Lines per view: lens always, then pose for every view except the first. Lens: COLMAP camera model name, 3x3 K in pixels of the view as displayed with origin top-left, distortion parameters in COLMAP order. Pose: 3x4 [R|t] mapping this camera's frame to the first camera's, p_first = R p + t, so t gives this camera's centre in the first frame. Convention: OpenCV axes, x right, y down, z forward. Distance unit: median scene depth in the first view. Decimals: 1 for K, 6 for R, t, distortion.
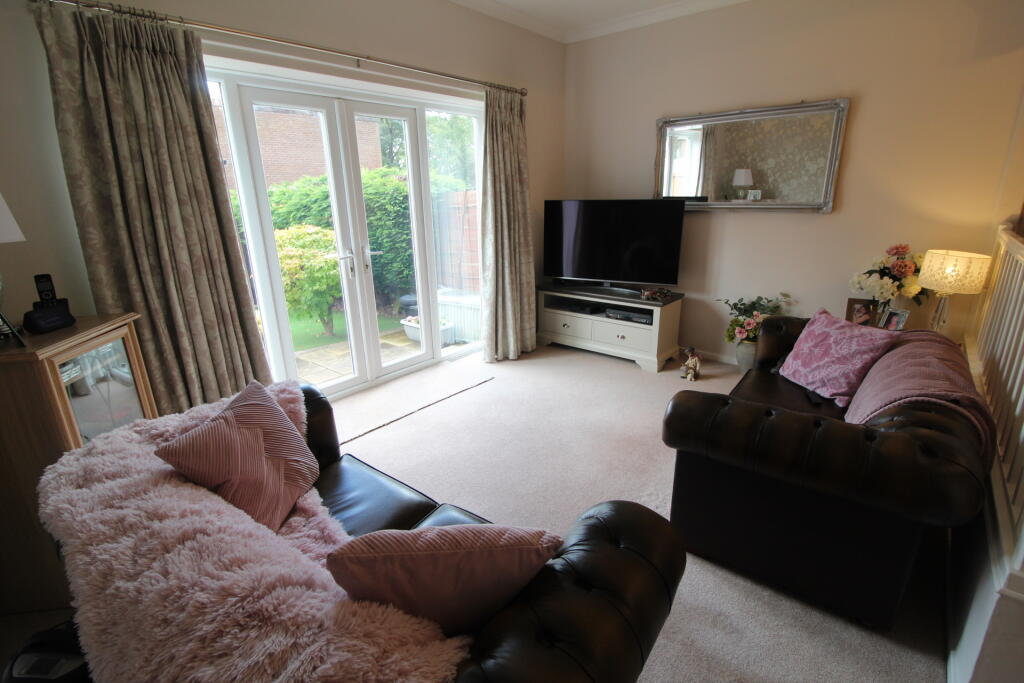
lens RADIAL K [[473.4, 0, 507.4], [0, 473.4, 344.7], [0, 0, 1]] dist [0.002309, -0.014969]
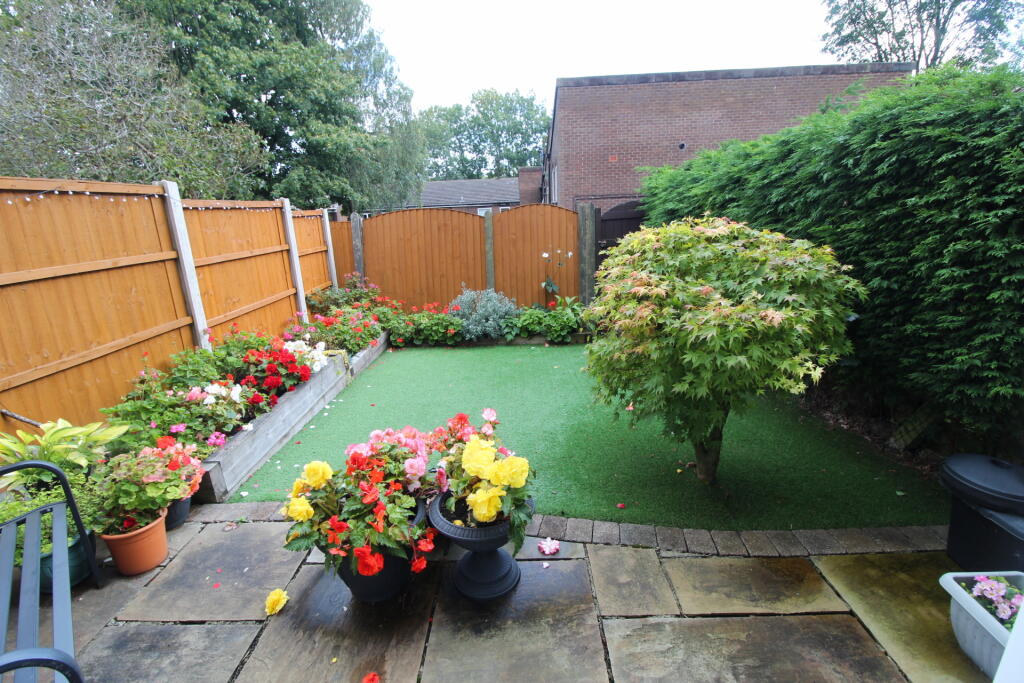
lens RADIAL K [[473.4, 0, 507.4], [0, 473.4, 344.7], [0, 0, 1]] dist [0.002309, -0.014969]
pose [[0.629591, 0.215328, -0.746491, -0.308633], [-0.209346, 0.972306, 0.103903, -0.226393], [0.748191, 0.090858, 0.657233, 0.909454]]
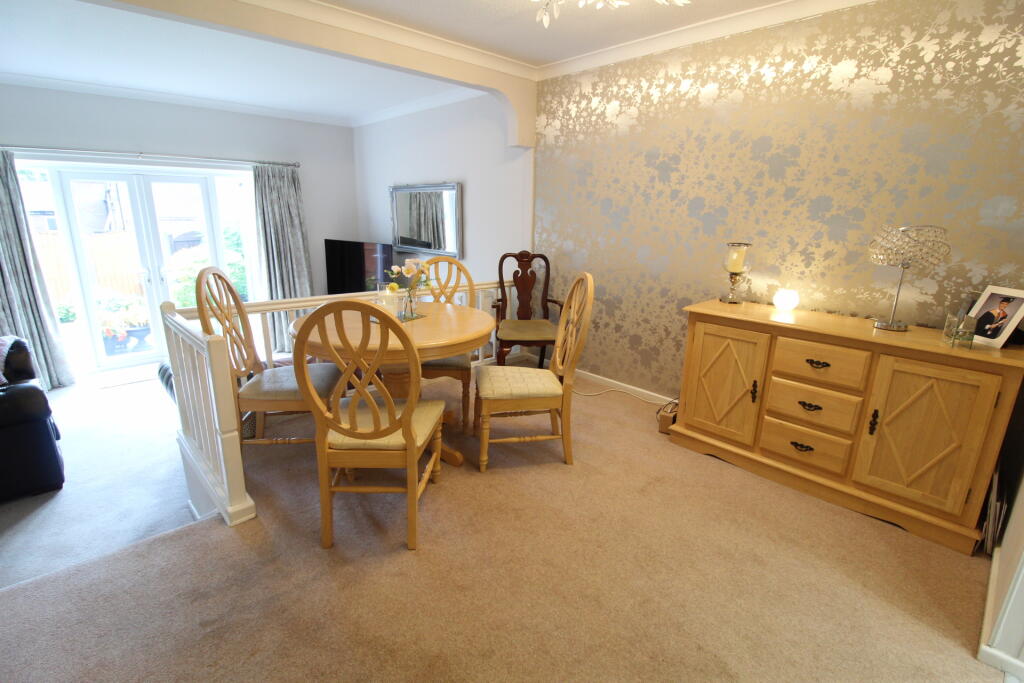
lens RADIAL K [[473.4, 0, 507.4], [0, 473.4, 344.7], [0, 0, 1]] dist [0.002309, -0.014969]
pose [[0.992176, 0.069604, -0.103641, 0.845822], [-0.073858, 0.996553, -0.037778, 0.015674], [0.100654, 0.045137, 0.993897, -0.331282]]
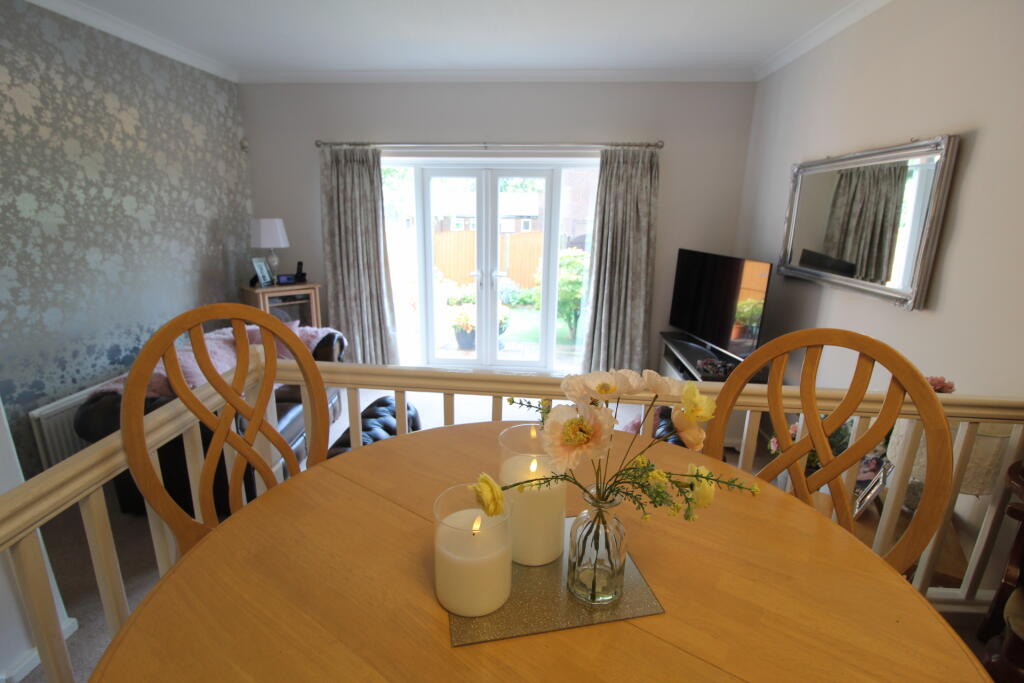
lens RADIAL K [[473.4, 0, 507.4], [0, 473.4, 344.7], [0, 0, 1]] dist [0.002309, -0.014969]
pose [[0.591621, 0.246776, -0.767520, 0.731248], [-0.272443, 0.957193, 0.097755, -0.125065], [0.758788, 0.151271, 0.633528, 0.158410]]
